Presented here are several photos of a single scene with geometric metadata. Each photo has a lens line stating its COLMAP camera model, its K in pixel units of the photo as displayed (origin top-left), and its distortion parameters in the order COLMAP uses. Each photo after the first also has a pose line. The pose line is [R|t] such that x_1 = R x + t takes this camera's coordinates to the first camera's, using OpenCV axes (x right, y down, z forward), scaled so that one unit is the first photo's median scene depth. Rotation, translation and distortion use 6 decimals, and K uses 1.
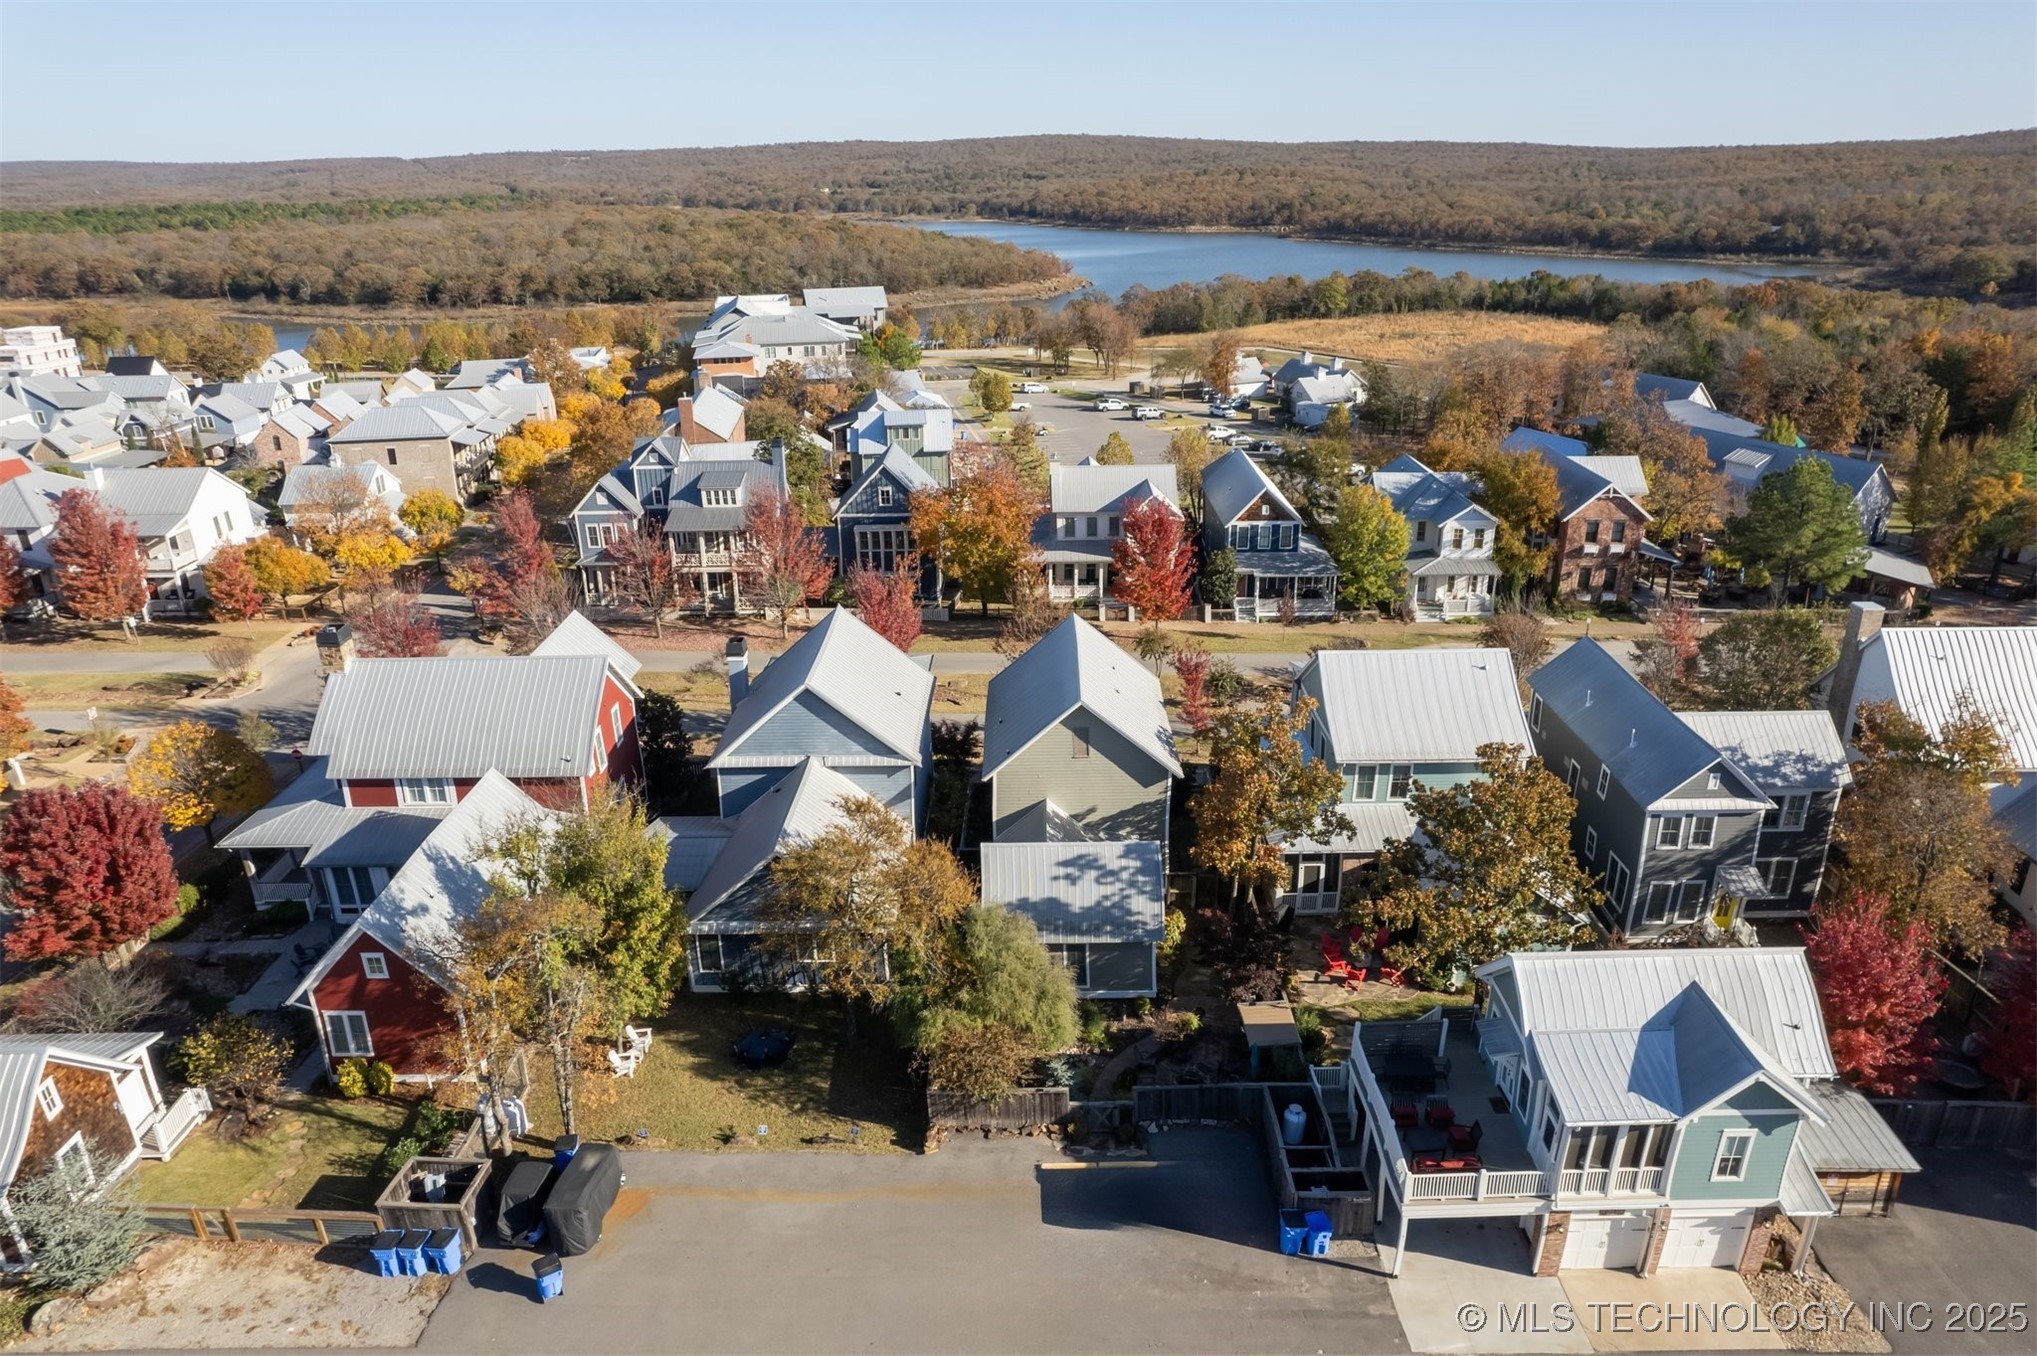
lens RADIAL K [[1331.4, 0, 1018.5], [0, 1331.4, 678.0], [0, 0, 1]] dist [-0.076584, 0.063503]
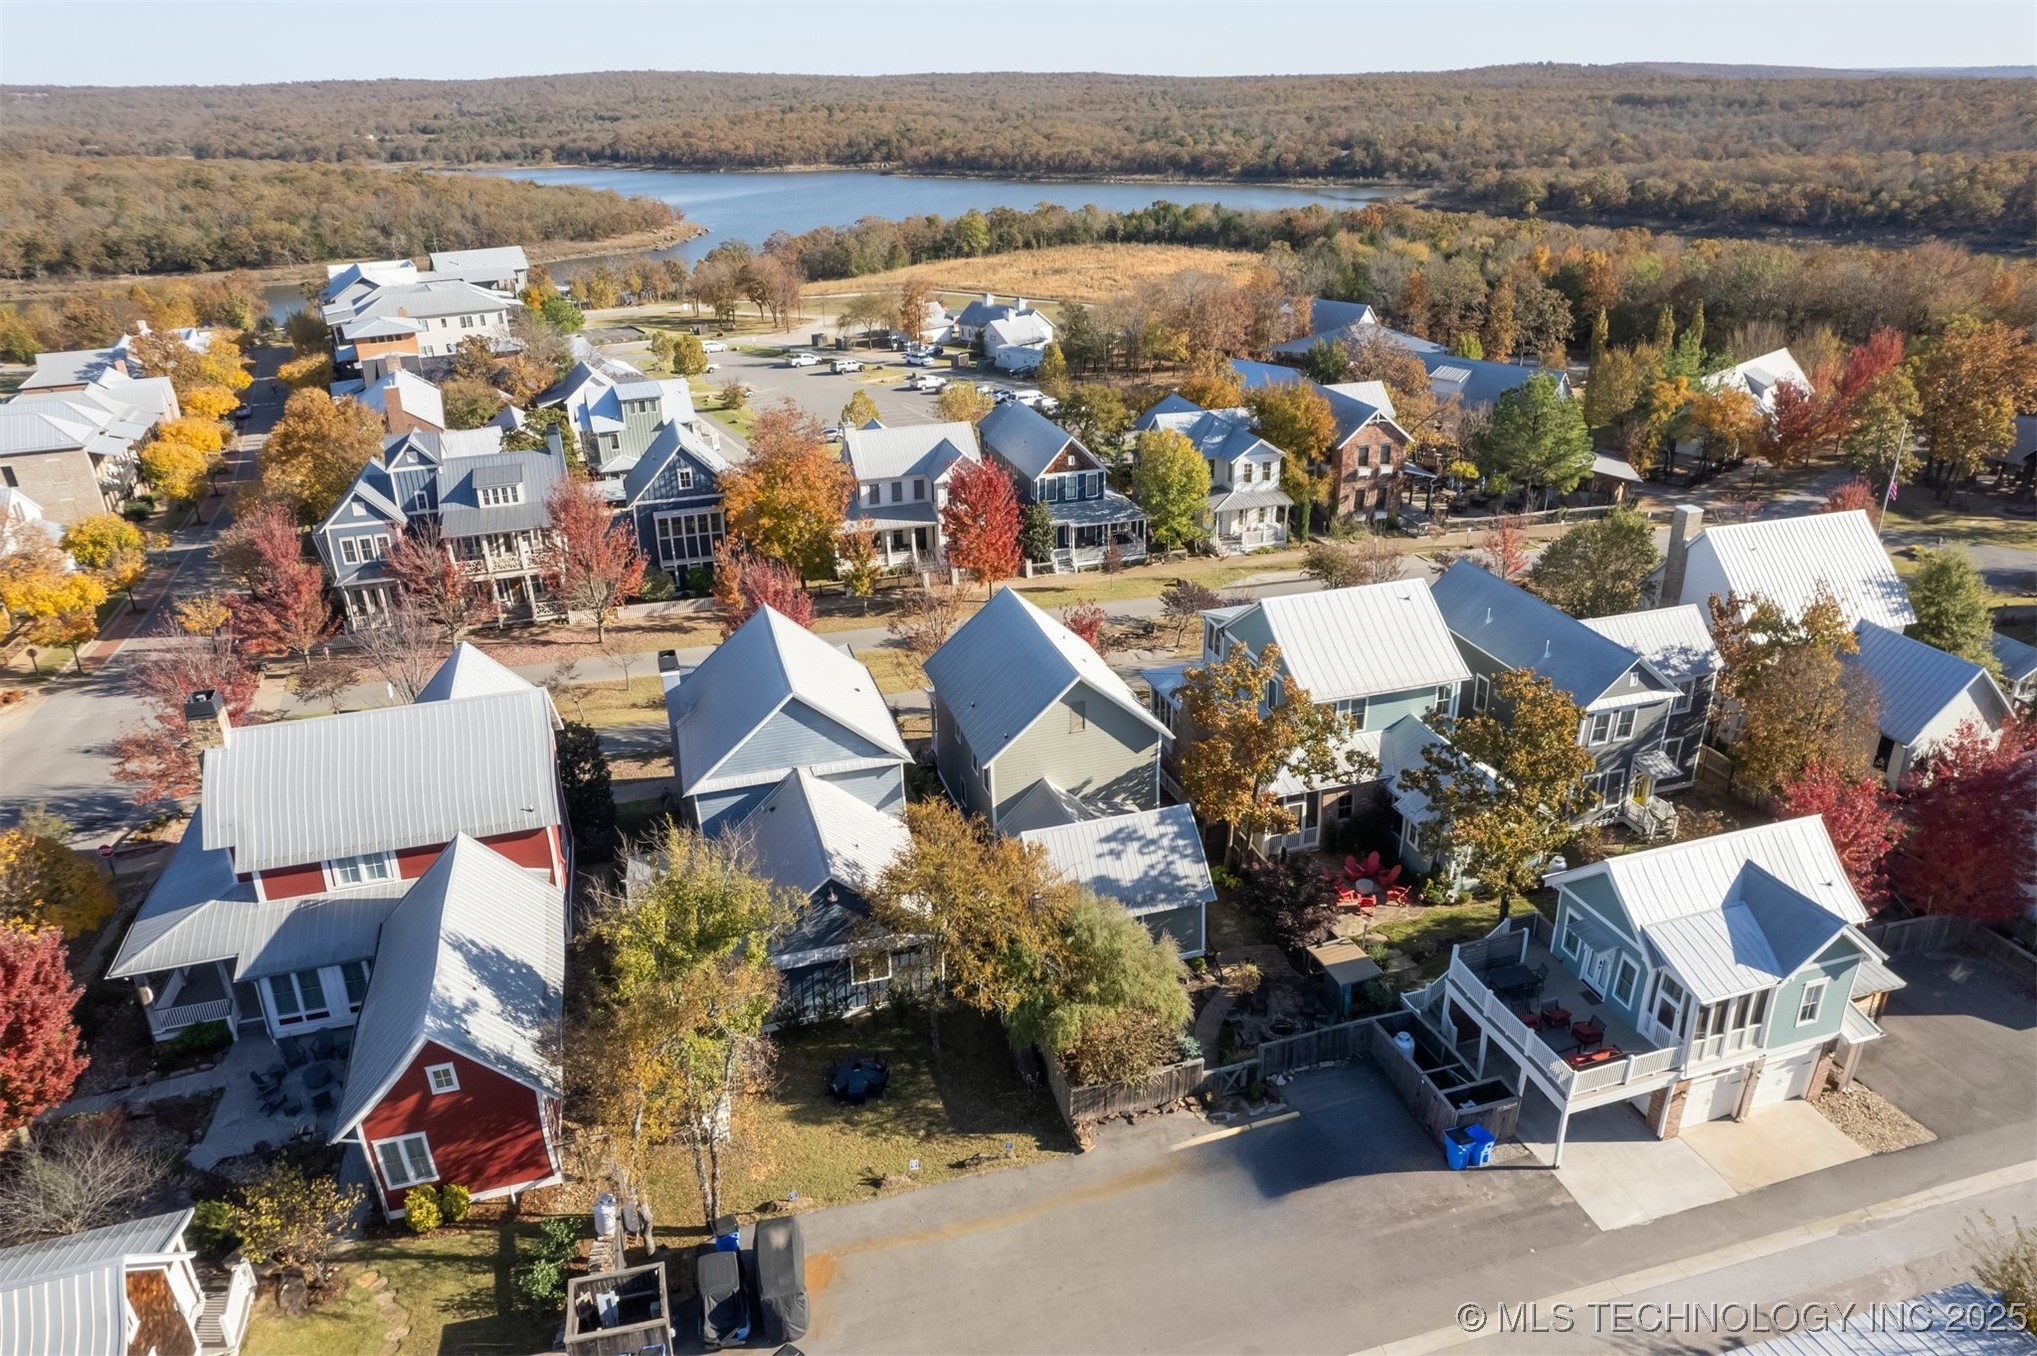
lens RADIAL K [[1347.8, 0, 1018.5], [0, 1347.8, 678.0], [0, 0, 1]] dist [-0.073945, 0.062059]
pose [[0.956845, -0.121070, 0.264178, -0.231548], [0.110885, 0.992409, 0.053188, -0.035040], [-0.268612, -0.021599, 0.963006, 0.037301]]
